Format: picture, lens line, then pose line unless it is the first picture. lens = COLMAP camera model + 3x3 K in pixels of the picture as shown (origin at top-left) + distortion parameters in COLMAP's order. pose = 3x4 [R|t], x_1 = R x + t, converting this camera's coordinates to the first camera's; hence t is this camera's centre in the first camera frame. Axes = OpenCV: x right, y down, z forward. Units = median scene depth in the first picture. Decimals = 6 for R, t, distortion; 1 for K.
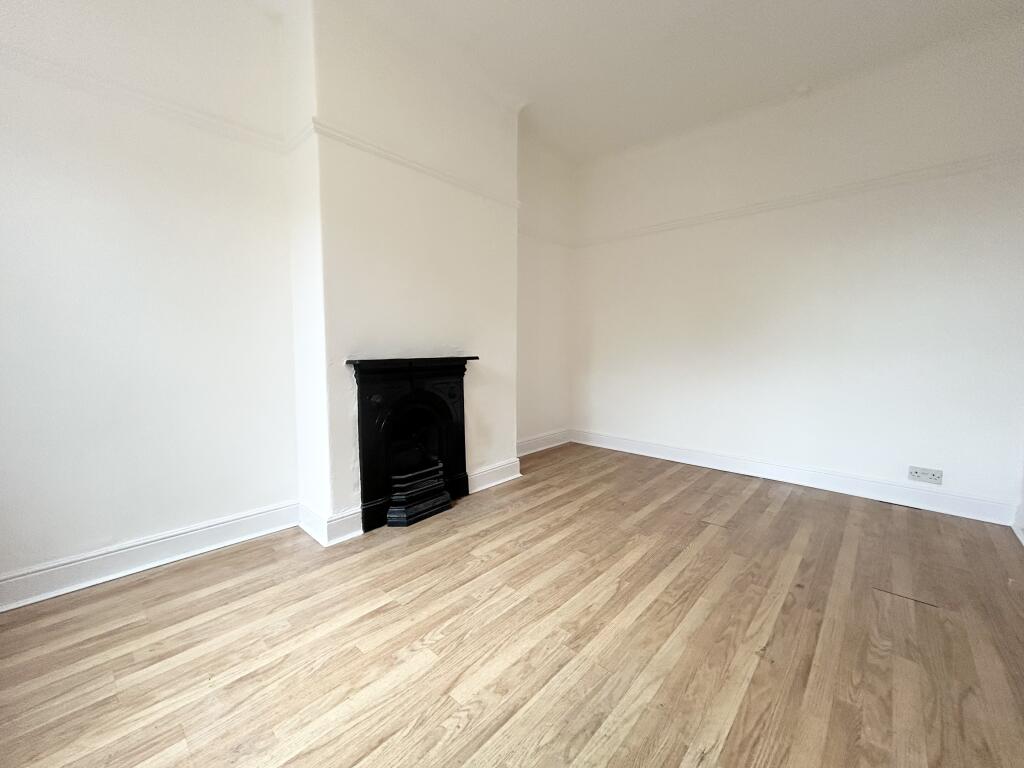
lens RADIAL K [[409.1, 0, 511.1], [0, 409.1, 384.1], [0, 0, 1]] dist [-0.002079, 0.000441]
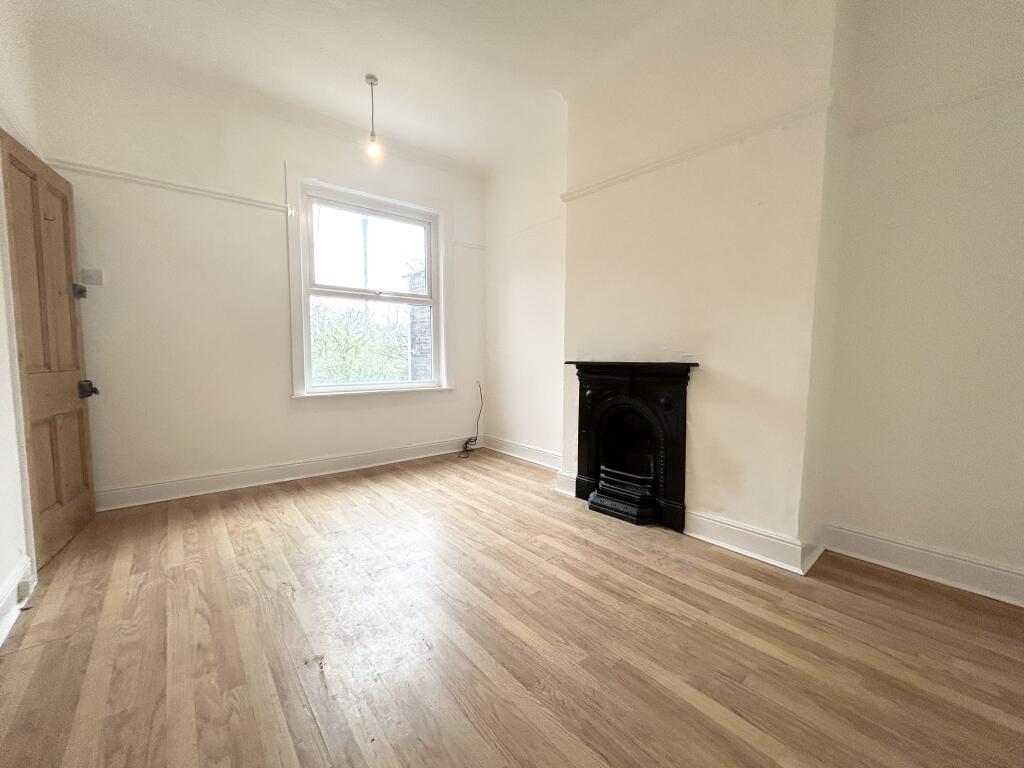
lens RADIAL K [[409.1, 0, 510.8], [0, 409.1, 383.7], [0, 0, 1]] dist [-0.002079, 0.000441]
pose [[-0.129187, 0.076363, -0.988676, 0.929485], [-0.088863, 0.992127, 0.088241, -0.082994], [0.987631, 0.099257, -0.121384, 0.950907]]
